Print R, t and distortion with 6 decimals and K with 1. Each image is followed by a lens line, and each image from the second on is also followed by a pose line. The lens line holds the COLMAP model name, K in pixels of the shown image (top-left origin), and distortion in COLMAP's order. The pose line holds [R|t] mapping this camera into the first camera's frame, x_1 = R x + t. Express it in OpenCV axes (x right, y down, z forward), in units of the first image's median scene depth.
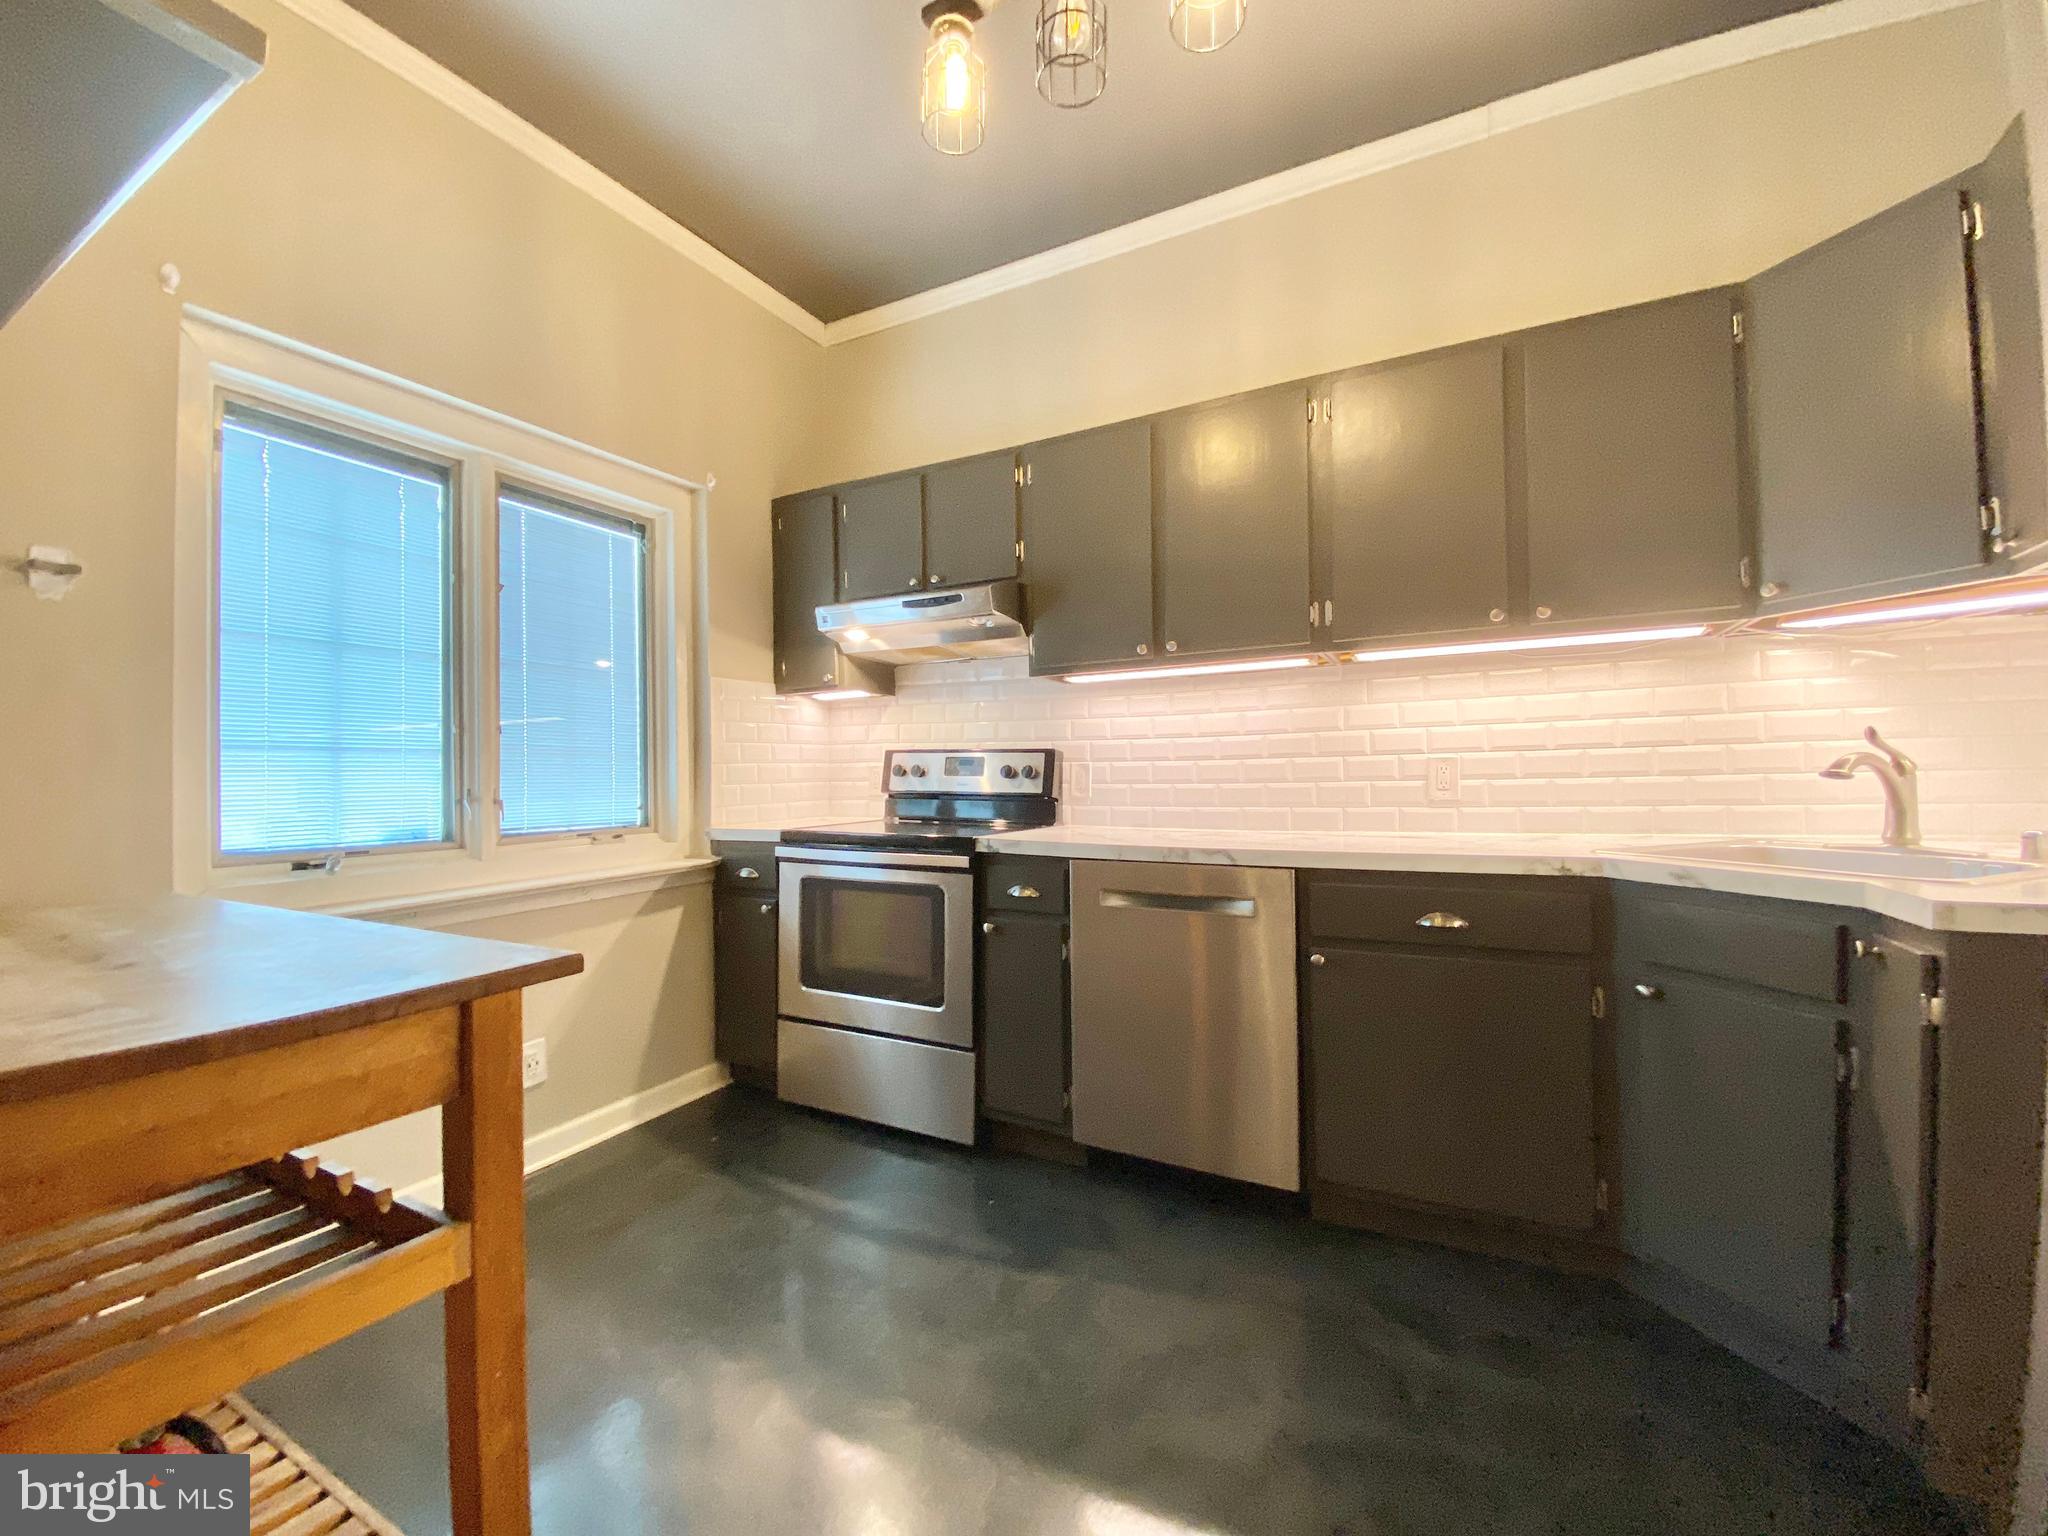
lens RADIAL K [[834.2, 0, 1024.0], [0, 834.2, 768.0], [0, 0, 1]] dist [0.015014, -0.016693]
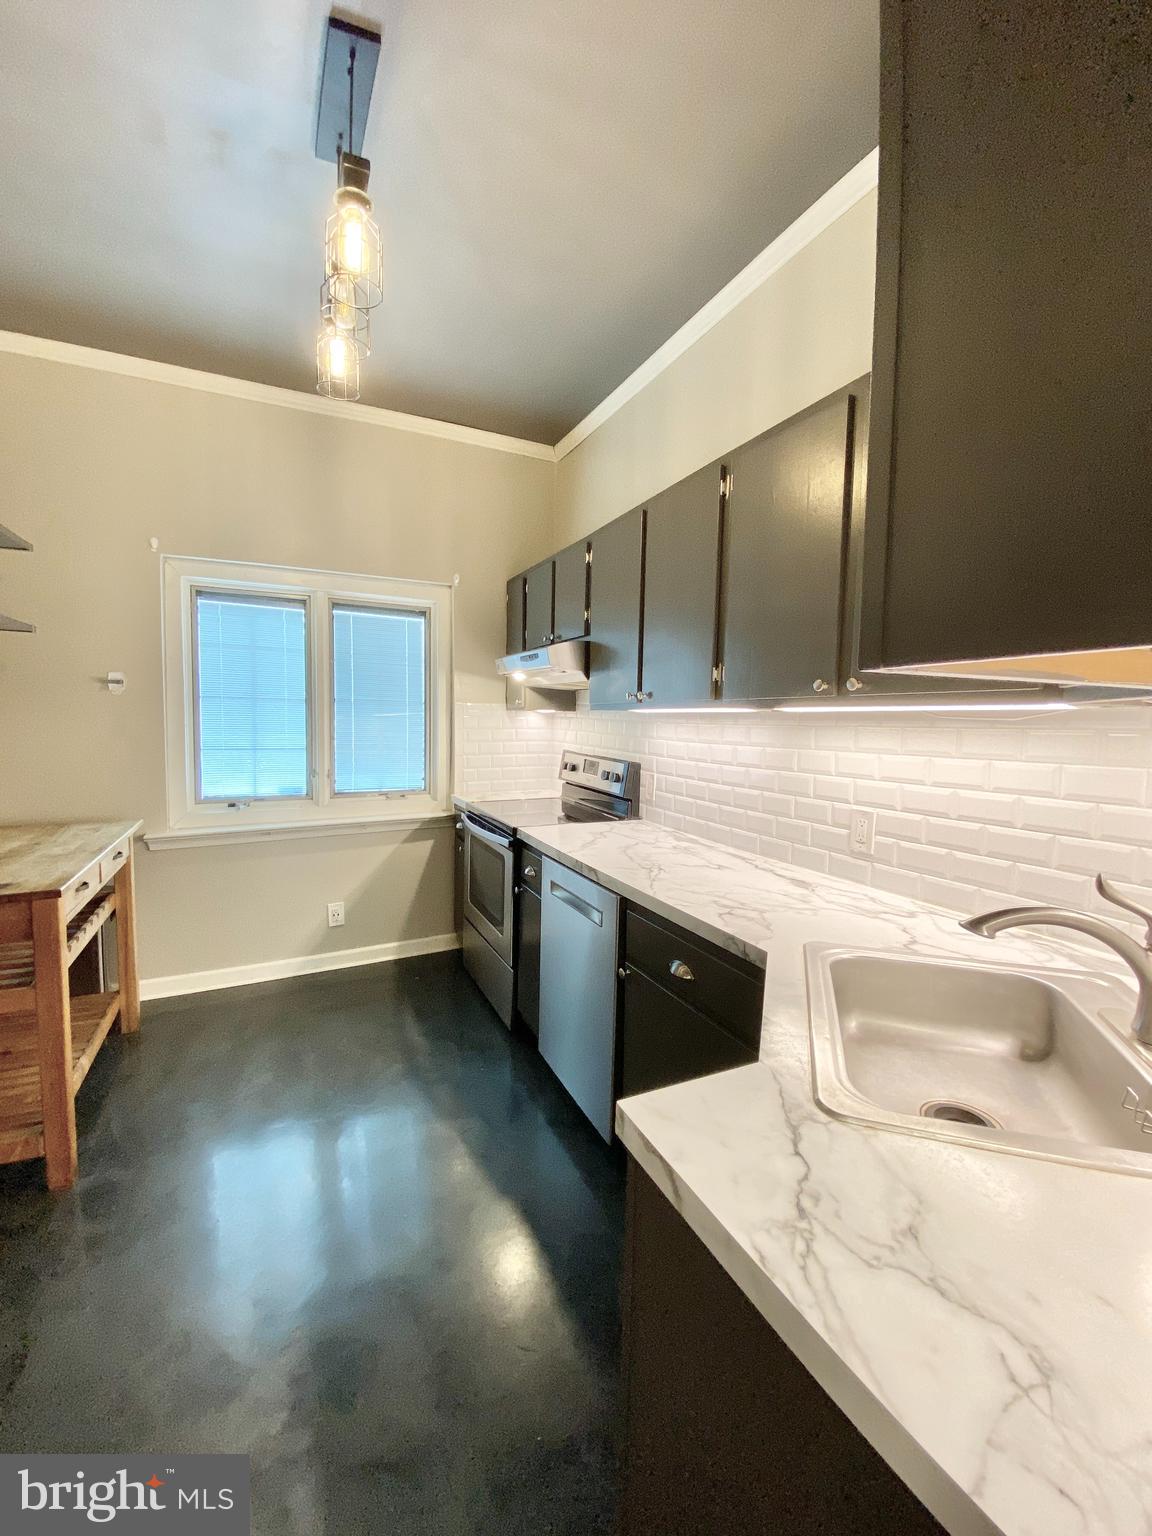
lens RADIAL K [[618.9, 0, 576.0], [0, 618.9, 768.0], [0, 0, 1]] dist [0.015766, -0.017847]
pose [[0.807461, 0.074935, -0.585142, 0.590796], [-0.024008, 0.995252, 0.094326, -0.113105], [0.589432, -0.062116, 0.805426, 0.180066]]
